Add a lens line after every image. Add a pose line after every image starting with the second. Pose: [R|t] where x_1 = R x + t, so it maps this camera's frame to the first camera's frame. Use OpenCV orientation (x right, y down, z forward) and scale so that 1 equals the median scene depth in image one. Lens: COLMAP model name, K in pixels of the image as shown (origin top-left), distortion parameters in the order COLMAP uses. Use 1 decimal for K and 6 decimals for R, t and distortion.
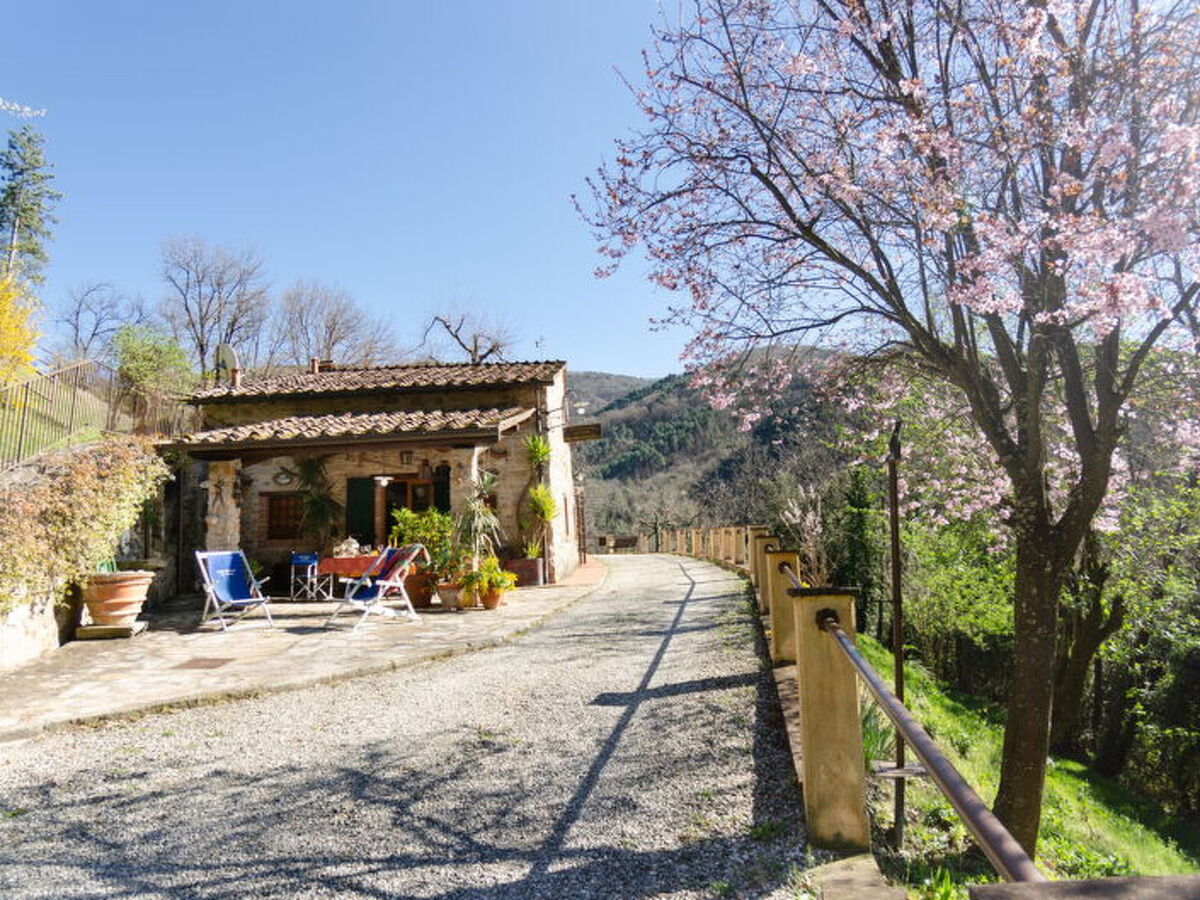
lens RADIAL K [[811.8, 0, 630.4], [0, 811.8, 446.5], [0, 0, 1]] dist [-0.089484, 0.001079]
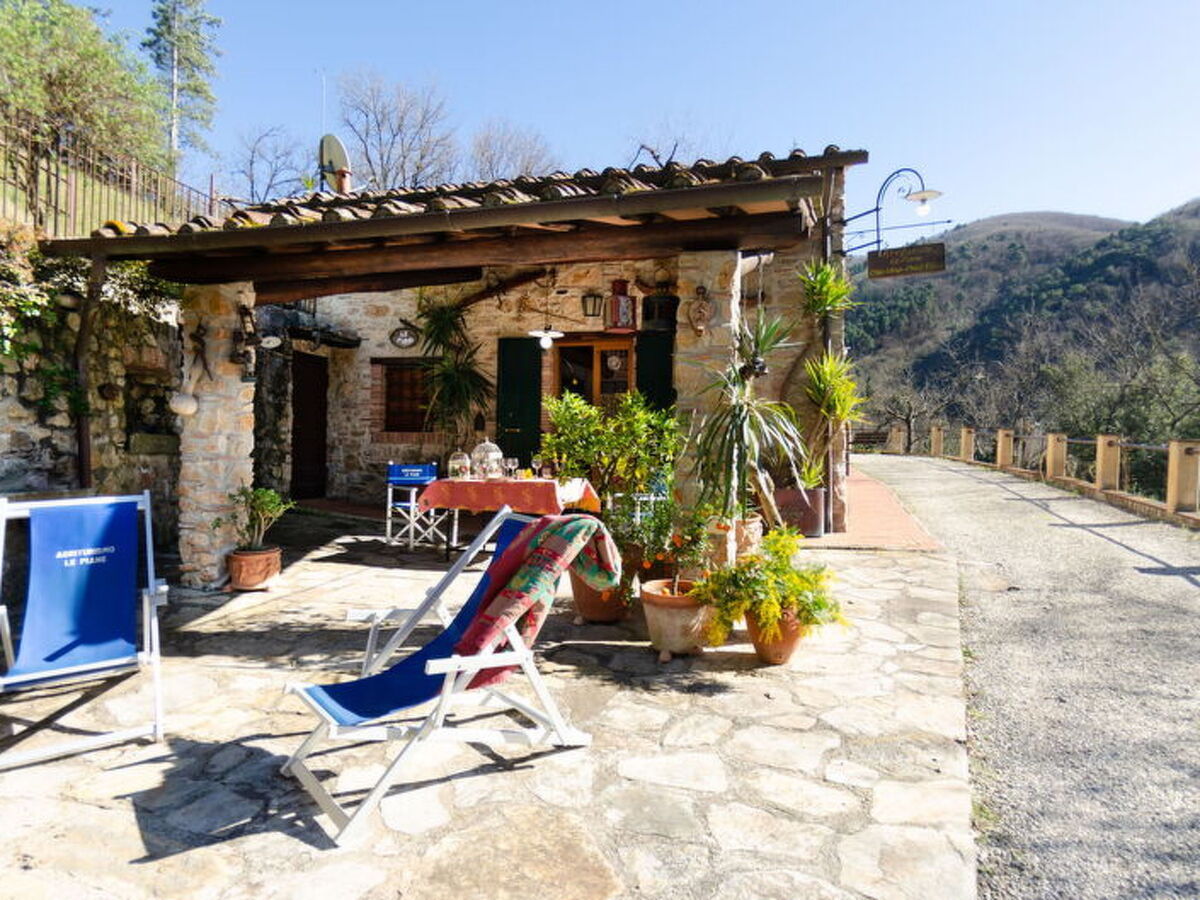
lens RADIAL K [[785.6, 0, 606.4], [0, 785.6, 454.5], [0, 0, 1]] dist [0.032094, 0.001246]
pose [[0.962022, 0.055532, -0.267265, -0.109618], [-0.012182, 0.986847, 0.161196, 0.030253], [0.272702, -0.151818, 0.950045, 0.447426]]
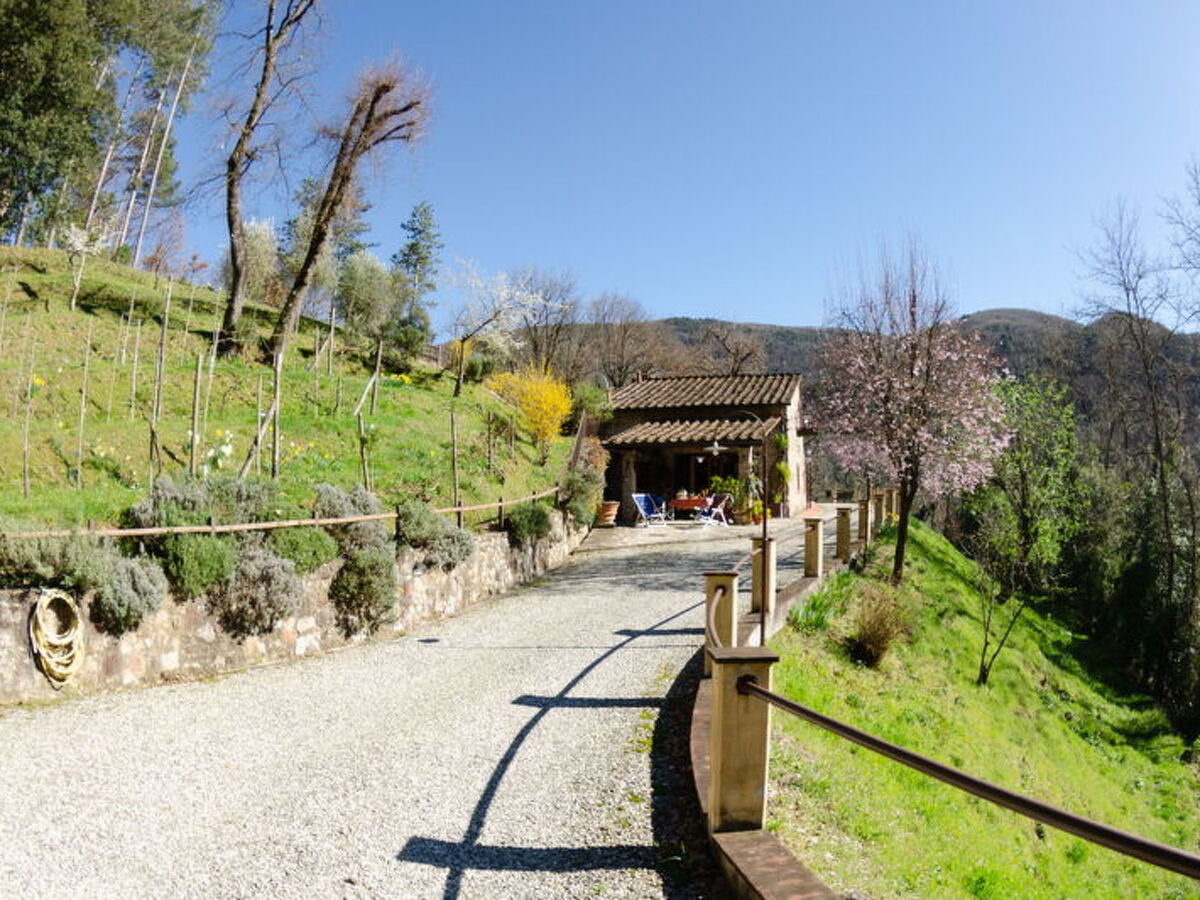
lens RADIAL K [[777.3, 0, 600.0], [0, 777.3, 450.0], [0, 0, 1]] dist [-0.262380, 0.000227]
pose [[0.940205, 0.022803, -0.339846, 0.083329], [-0.000293, 0.997810, 0.066141, -0.090777], [0.340610, -0.062087, 0.938152, -0.719354]]
